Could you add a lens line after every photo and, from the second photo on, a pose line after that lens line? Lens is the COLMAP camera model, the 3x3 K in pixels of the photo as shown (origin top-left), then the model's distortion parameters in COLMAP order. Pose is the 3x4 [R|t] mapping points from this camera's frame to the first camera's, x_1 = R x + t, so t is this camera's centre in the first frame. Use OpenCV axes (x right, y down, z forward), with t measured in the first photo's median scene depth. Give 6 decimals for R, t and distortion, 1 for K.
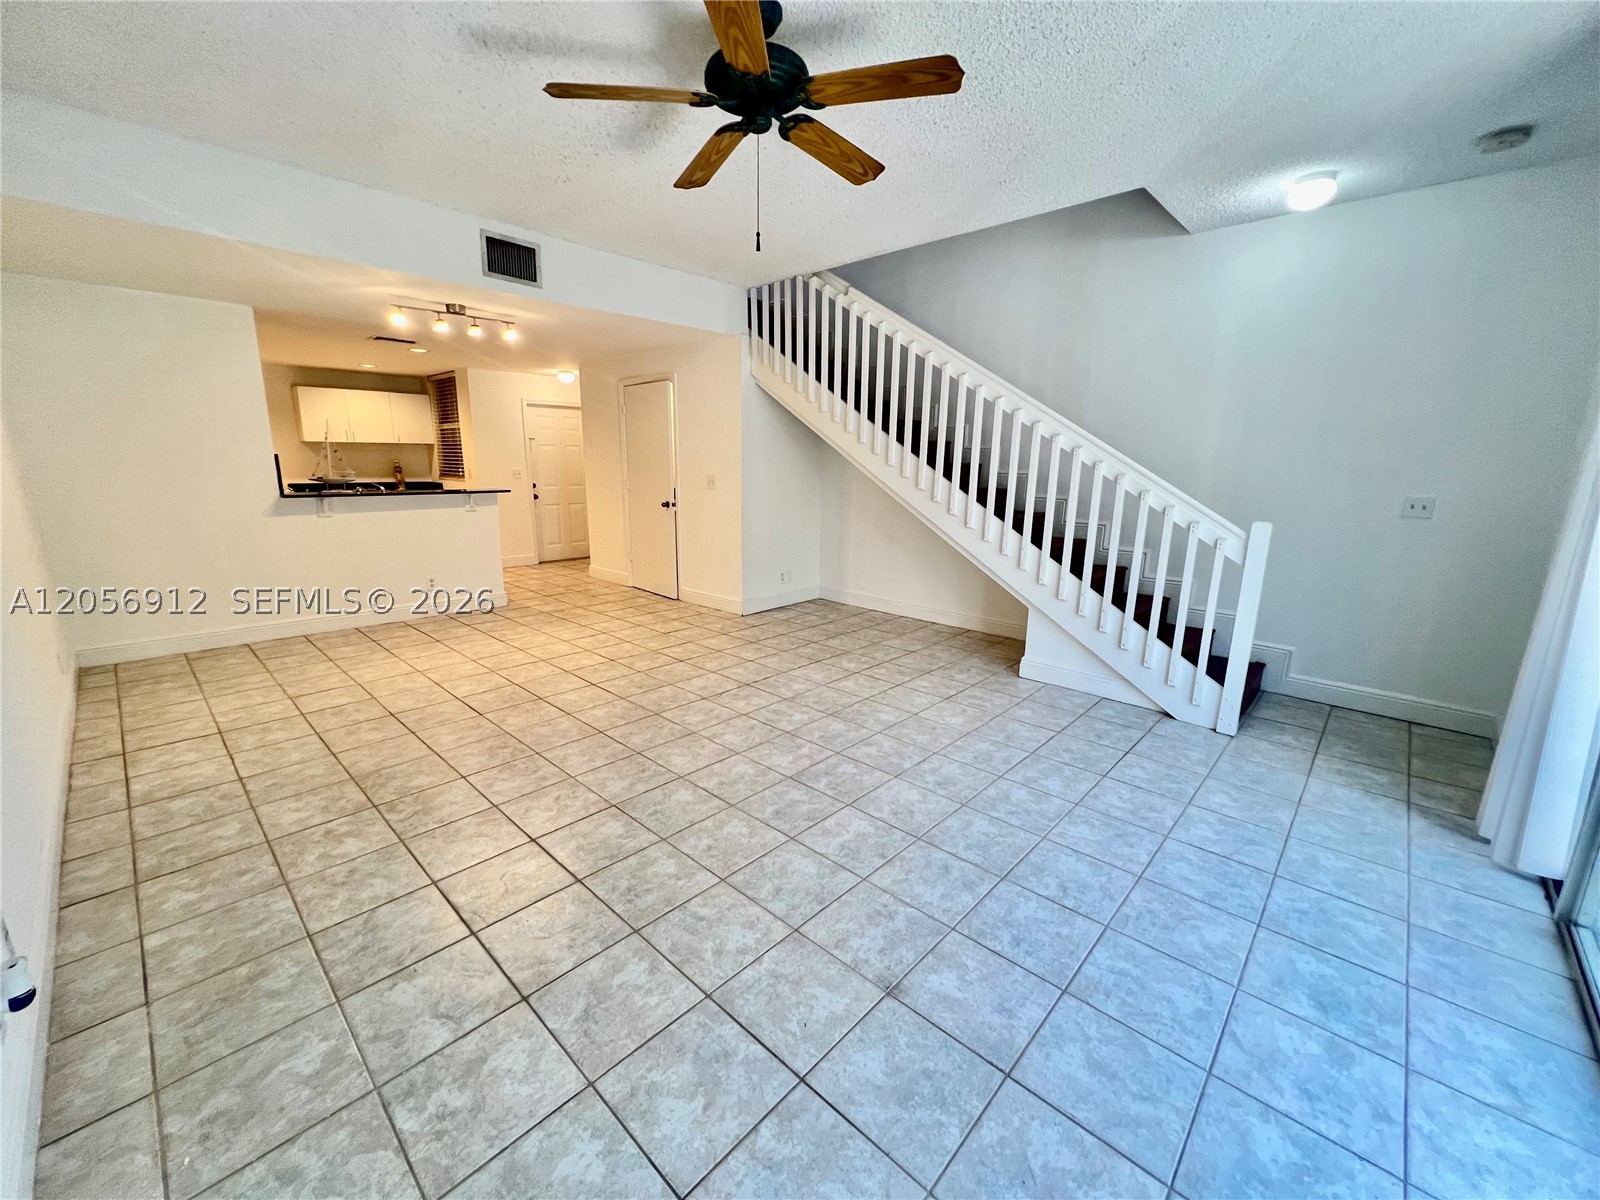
lens RADIAL K [[639.7, 0, 794.7], [0, 639.7, 605.1], [0, 0, 1]] dist [-0.003922, 0.000969]
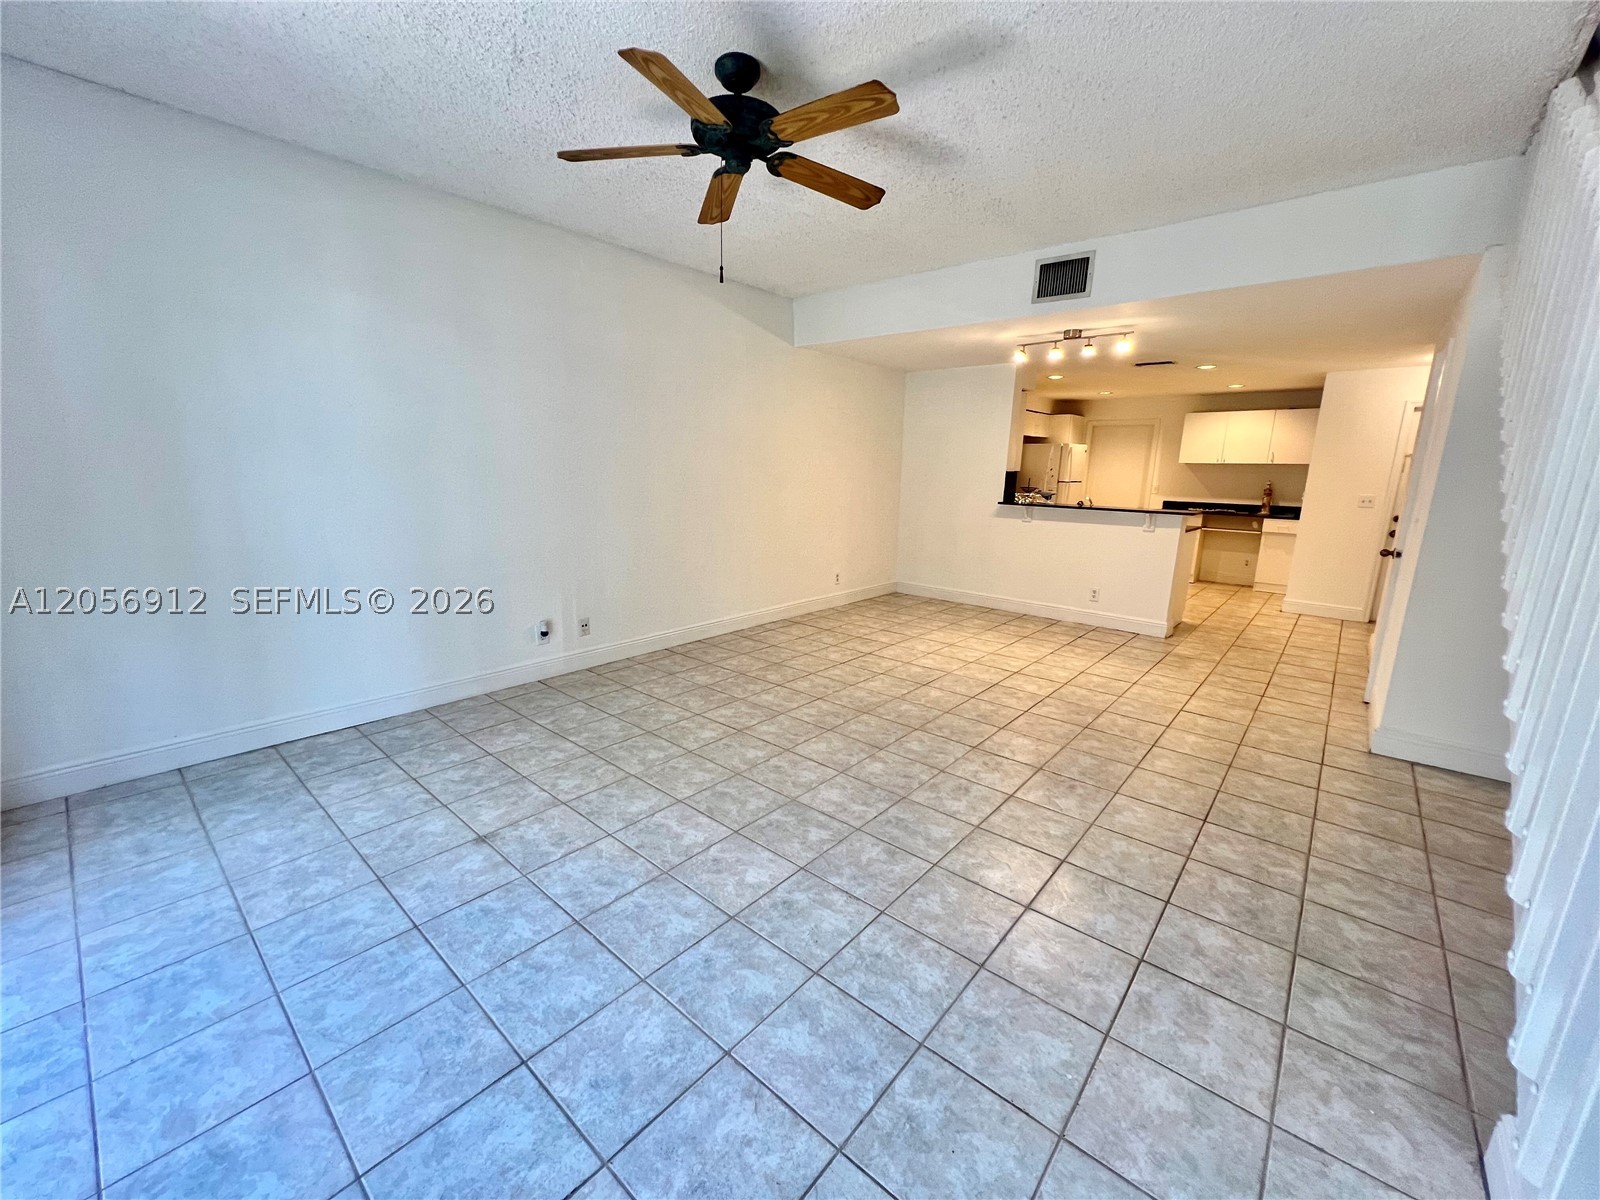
lens RADIAL K [[639.7, 0, 796.7], [0, 639.7, 603.1], [0, 0, 1]] dist [-0.003922, 0.000969]
pose [[0.042629, 0.198382, -0.979197, 0.694899], [-0.240784, 0.953240, 0.182641, -0.148158], [0.969642, 0.227989, 0.088403, 0.685120]]
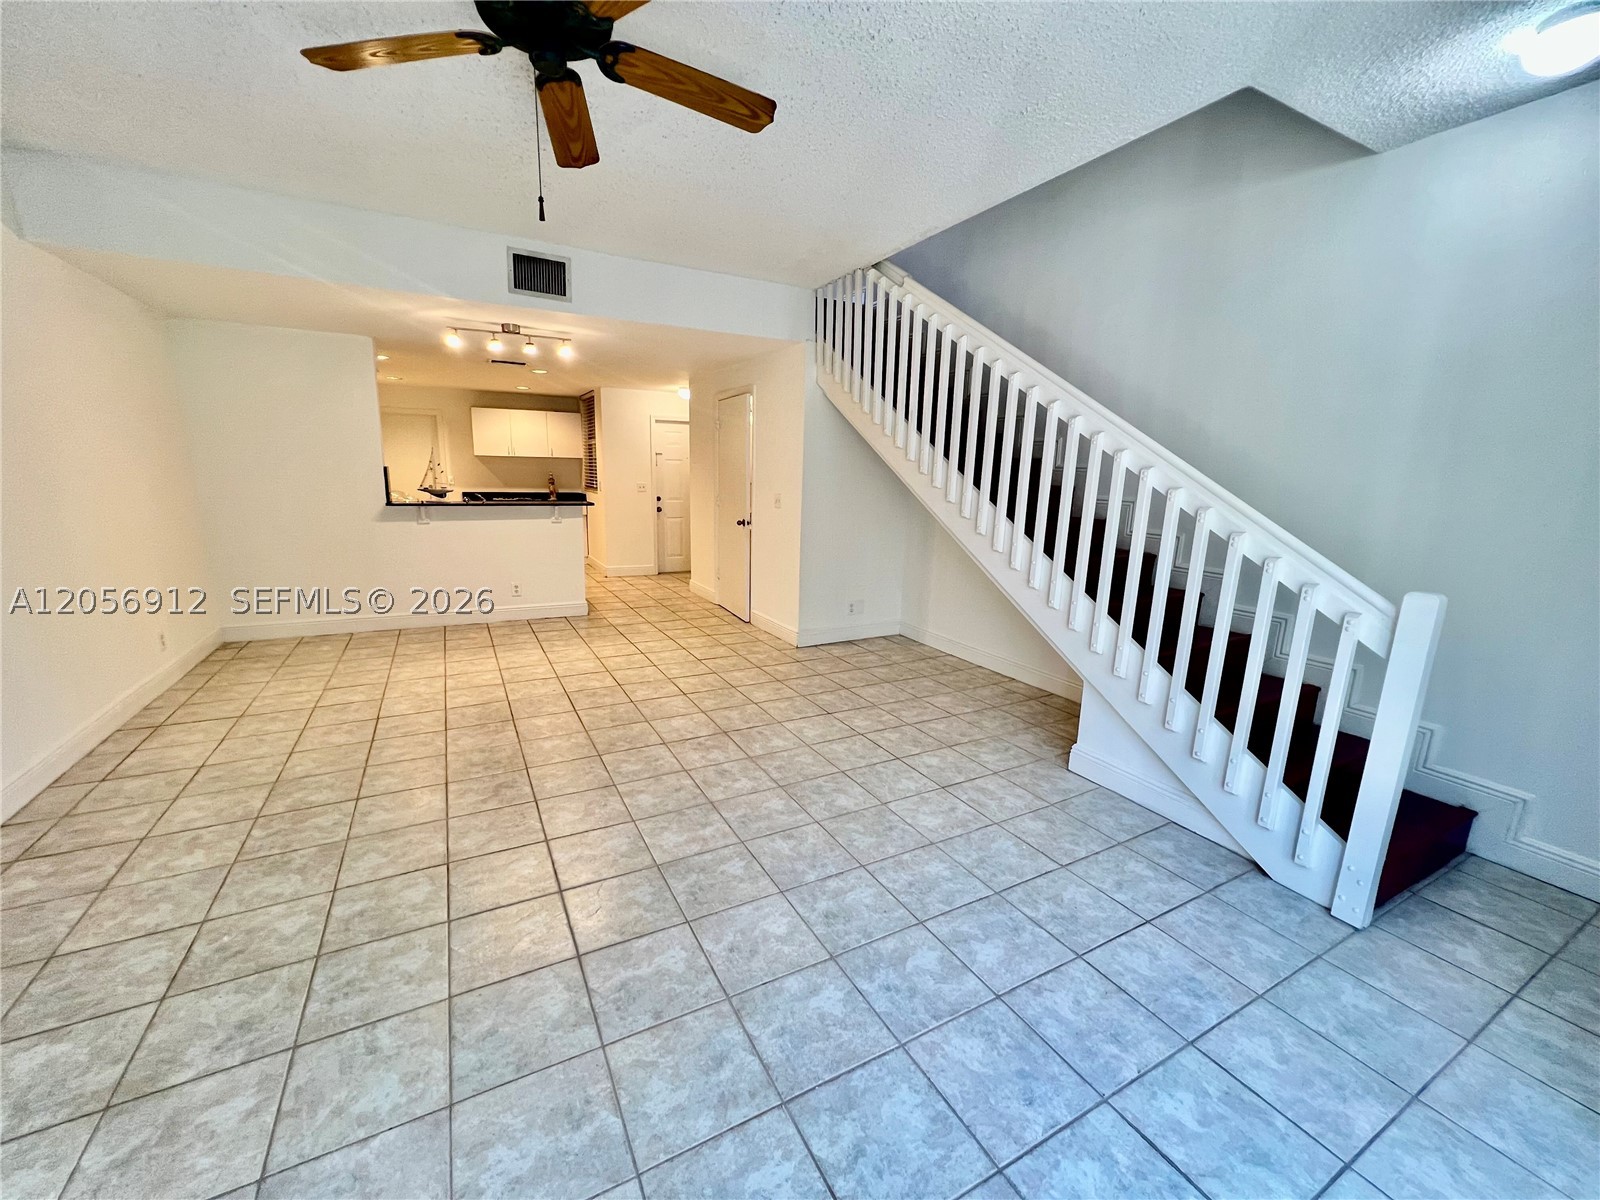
lens RADIAL K [[639.7, 0, 796.1], [0, 639.7, 604.1], [0, 0, 1]] dist [-0.003922, 0.000969]
pose [[0.949003, 0.074378, -0.306368, 0.309779], [-0.081752, 0.996589, -0.011288, -0.055846], [0.304484, 0.035759, 0.951846, 0.210827]]
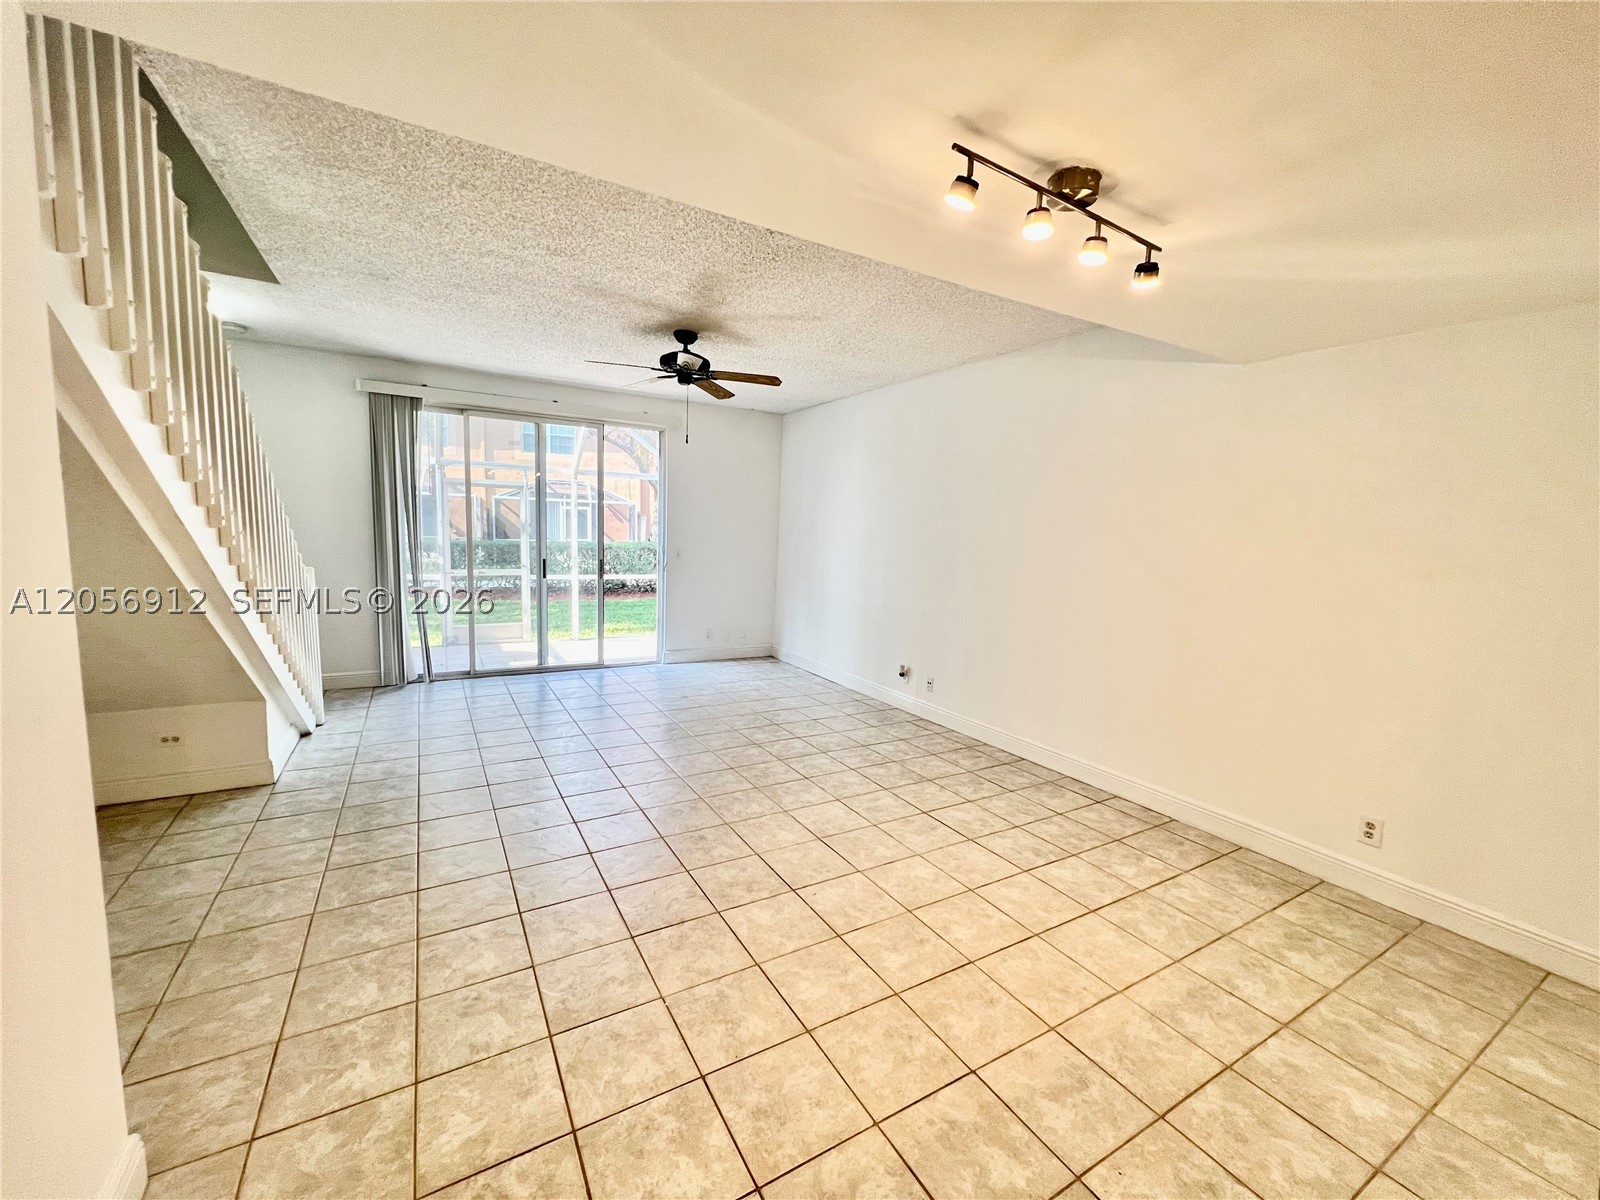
lens RADIAL K [[639.7, 0, 801.7], [0, 639.7, 603.0], [0, 0, 1]] dist [-0.003922, 0.000969]
pose [[-0.959894, -0.080202, 0.268645, -0.605248], [0.013188, 0.944232, 0.329016, -0.442209], [-0.280051, 0.319363, -0.905306, 1.751434]]
